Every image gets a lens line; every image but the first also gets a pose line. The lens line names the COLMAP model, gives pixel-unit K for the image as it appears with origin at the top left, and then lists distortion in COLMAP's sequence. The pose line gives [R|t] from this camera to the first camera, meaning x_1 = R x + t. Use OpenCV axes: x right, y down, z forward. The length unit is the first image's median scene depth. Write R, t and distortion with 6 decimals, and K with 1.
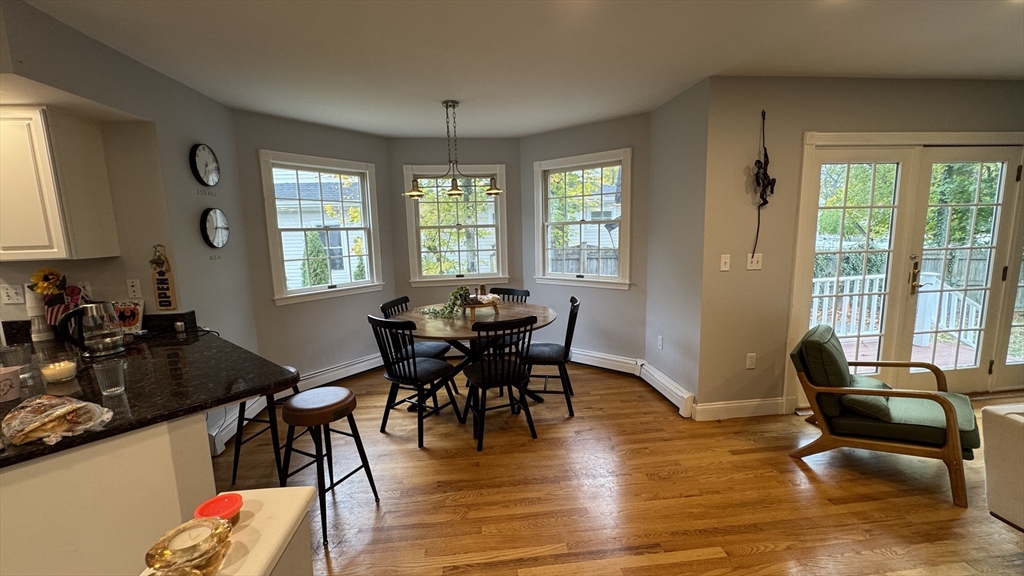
lens RADIAL K [[409.8, 0, 509.9], [0, 409.8, 288.2], [0, 0, 1]] dist [-0.002755, -0.000121]
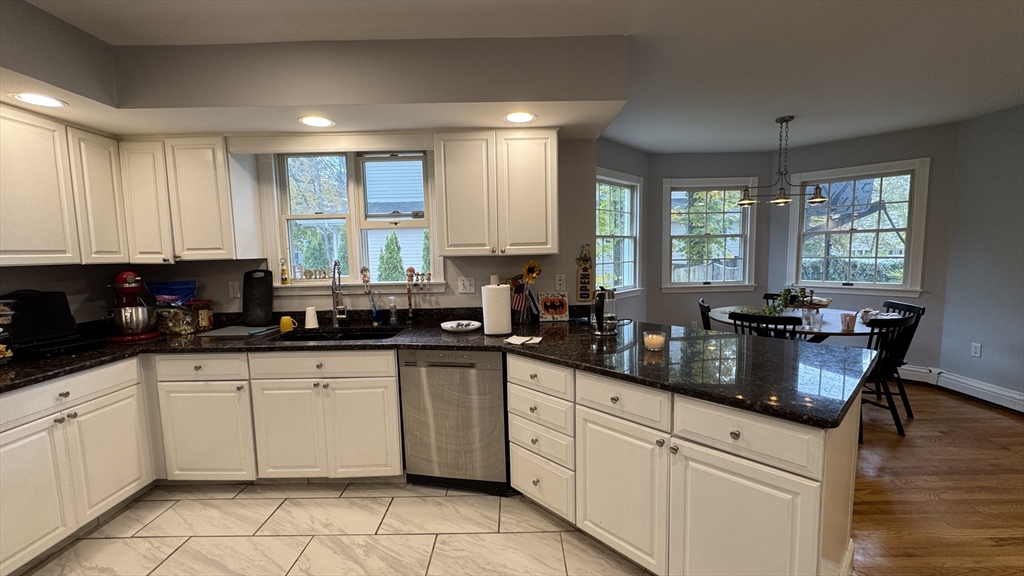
lens RADIAL K [[409.8, 0, 511.2], [0, 409.8, 287.3], [0, 0, 1]] dist [-0.002755, -0.000121]
pose [[0.993128, 0.015421, -0.116014, -0.611033], [-0.020809, 0.998753, -0.045375, 0.046937], [0.115169, 0.047478, 0.992211, -0.111511]]
